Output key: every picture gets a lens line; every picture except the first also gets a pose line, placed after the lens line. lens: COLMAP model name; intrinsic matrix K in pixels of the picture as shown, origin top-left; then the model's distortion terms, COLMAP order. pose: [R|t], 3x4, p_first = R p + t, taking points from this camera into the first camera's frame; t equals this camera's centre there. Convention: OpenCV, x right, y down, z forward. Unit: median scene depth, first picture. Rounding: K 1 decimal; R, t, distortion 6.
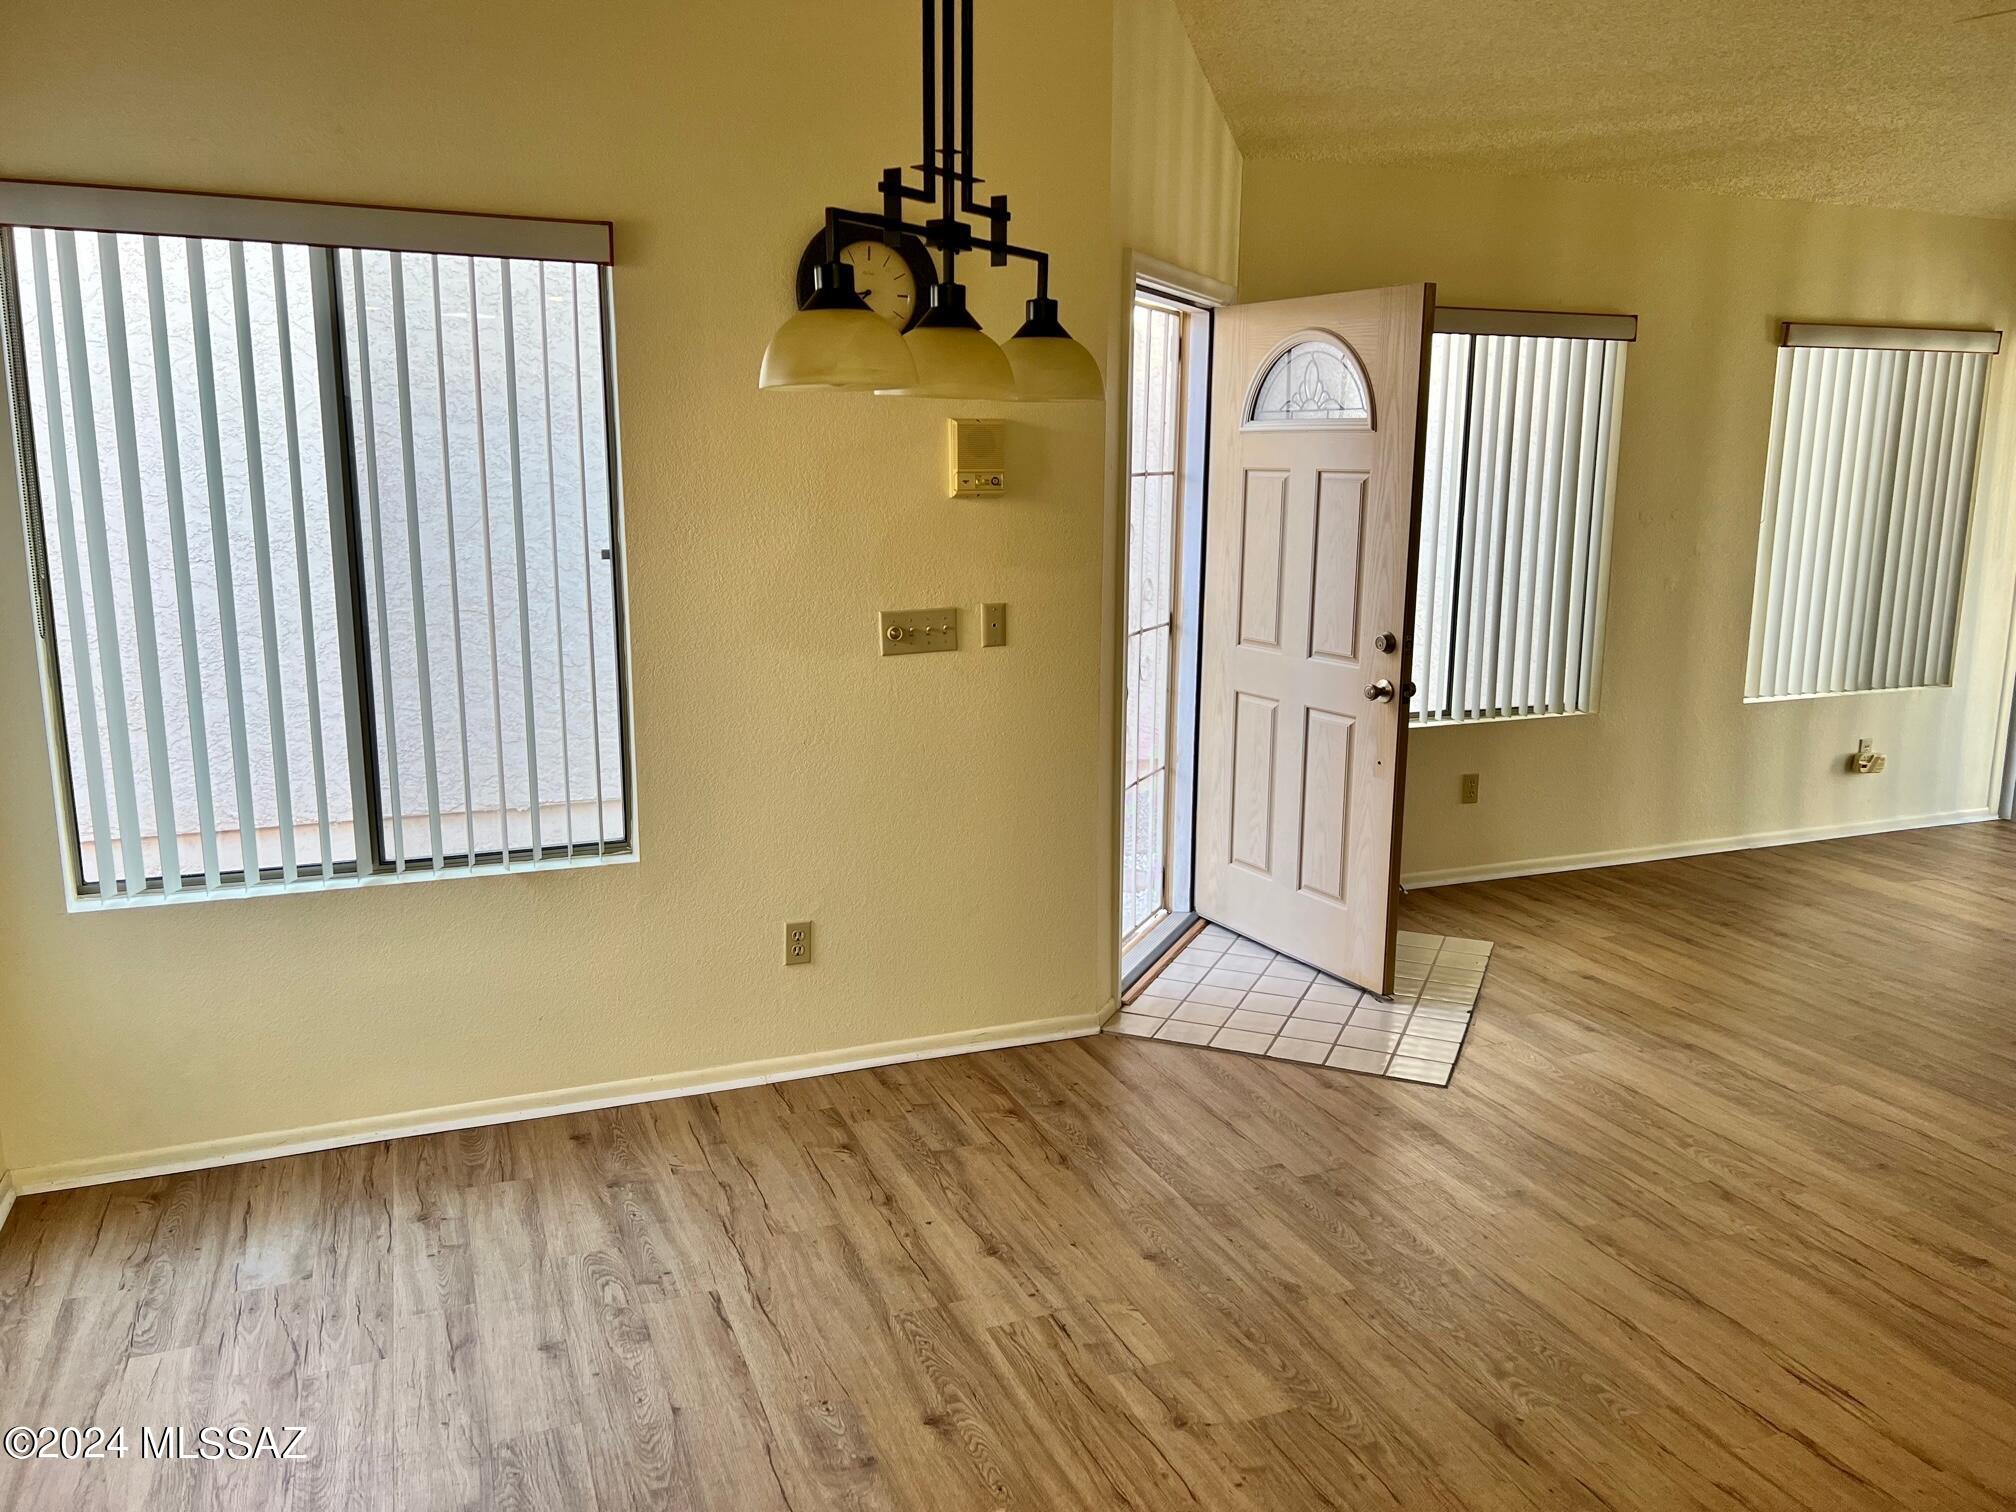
lens RADIAL K [[1513.5, 0, 1017.8], [0, 1513.5, 737.4], [0, 0, 1]] dist [0.060450, -0.067724]
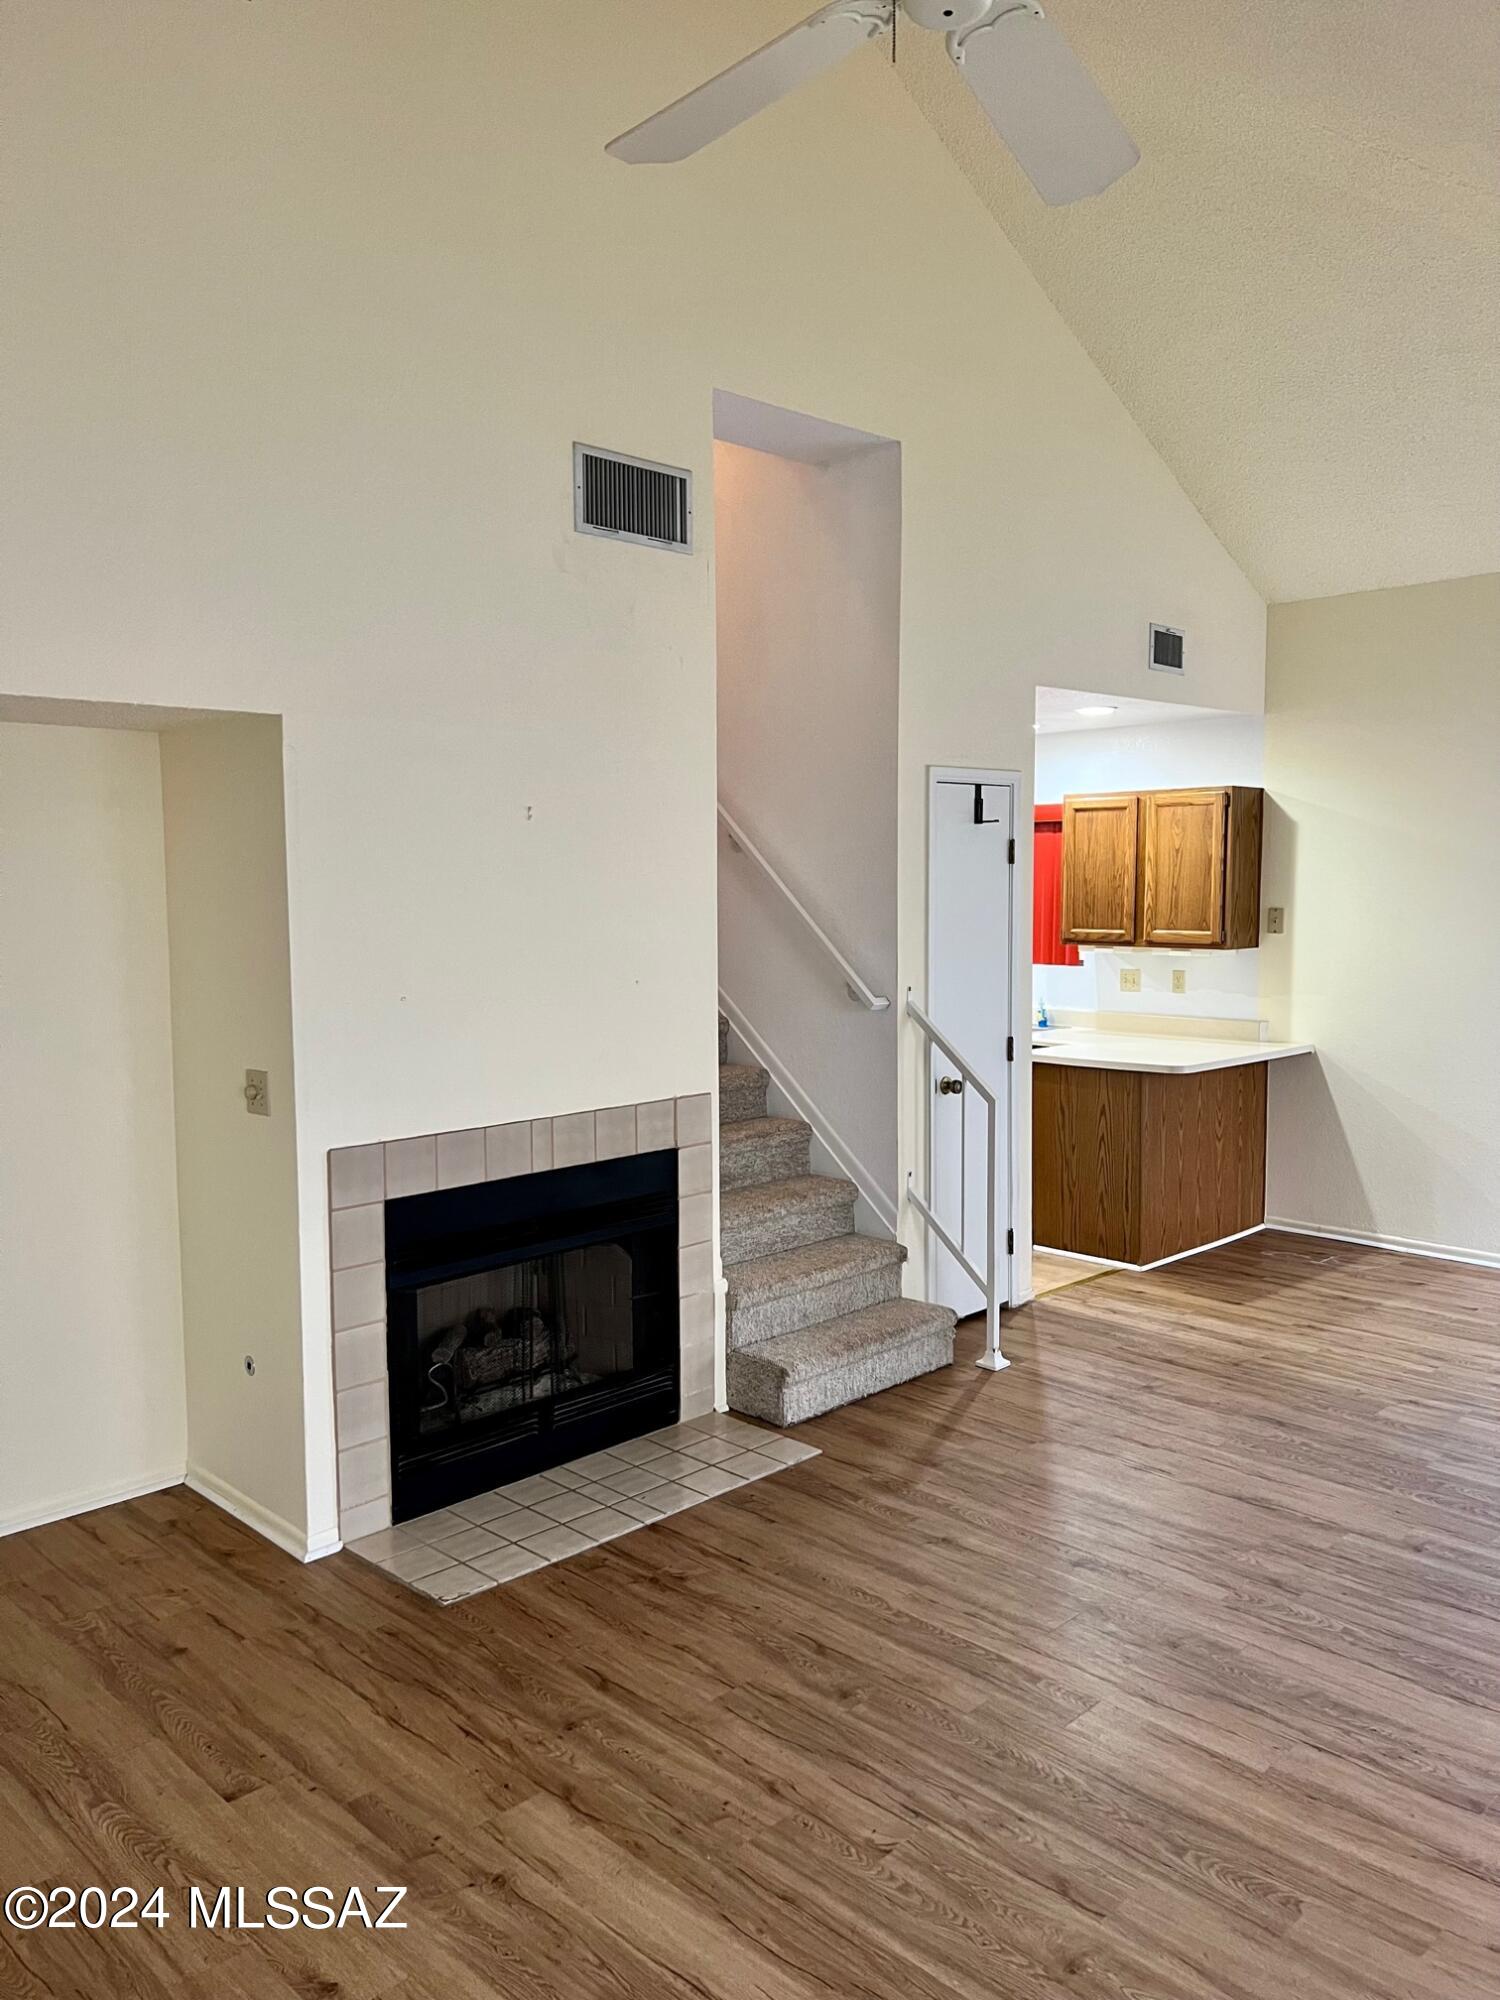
lens RADIAL K [[1501.5, 0, 748.3], [0, 1501.5, 1006.1], [0, 0, 1]] dist [0.060450, -0.067724]
pose [[-0.924983, 0.031960, -0.378663, 1.136364], [-0.069751, 0.965248, 0.251855, -0.329975], [0.373553, 0.259373, -0.890609, 1.610193]]
